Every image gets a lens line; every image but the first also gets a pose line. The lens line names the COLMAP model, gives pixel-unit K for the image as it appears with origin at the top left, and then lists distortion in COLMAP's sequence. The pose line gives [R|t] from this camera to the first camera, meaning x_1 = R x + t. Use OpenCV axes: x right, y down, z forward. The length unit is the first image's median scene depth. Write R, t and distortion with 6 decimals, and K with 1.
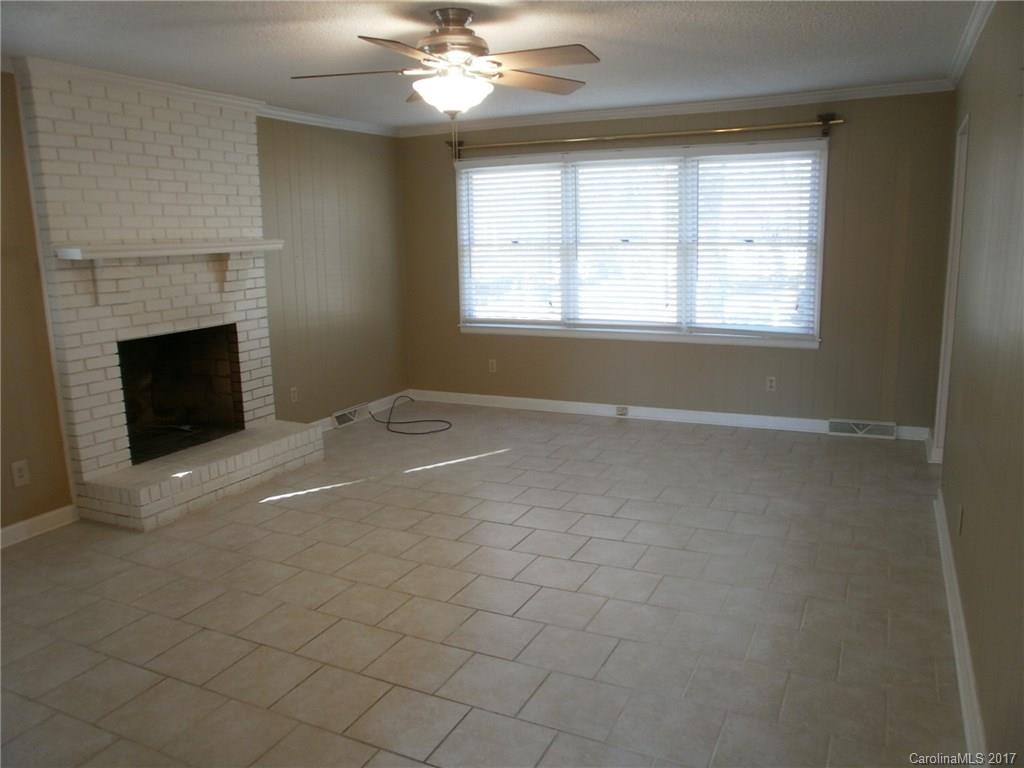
lens RADIAL K [[791.9, 0, 539.4], [0, 791.9, 381.0], [0, 0, 1]] dist [-0.154838, 0.293844]
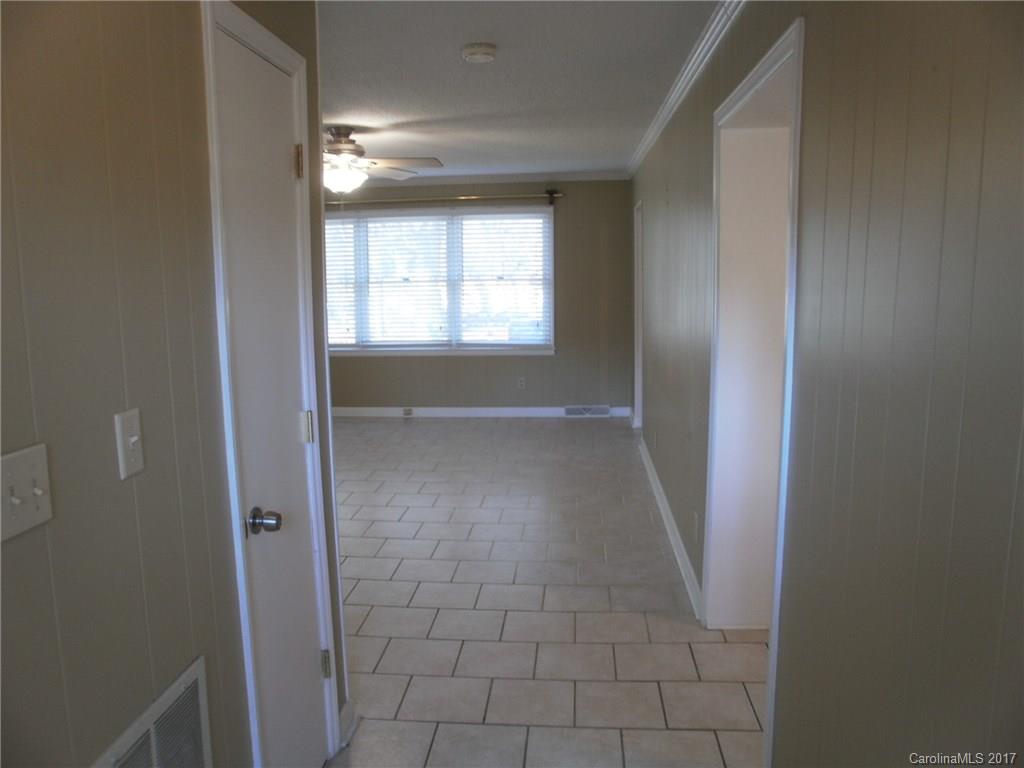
lens RADIAL K [[778.6, 0, 512.0], [0, 778.6, 384.0], [0, 0, 1]] dist [-0.221986, 0.268281]
pose [[0.942639, -0.045552, 0.330690, -0.171527], [0.061804, 0.997334, -0.038792, 0.059633], [-0.328042, 0.057005, 0.942942, -0.272092]]
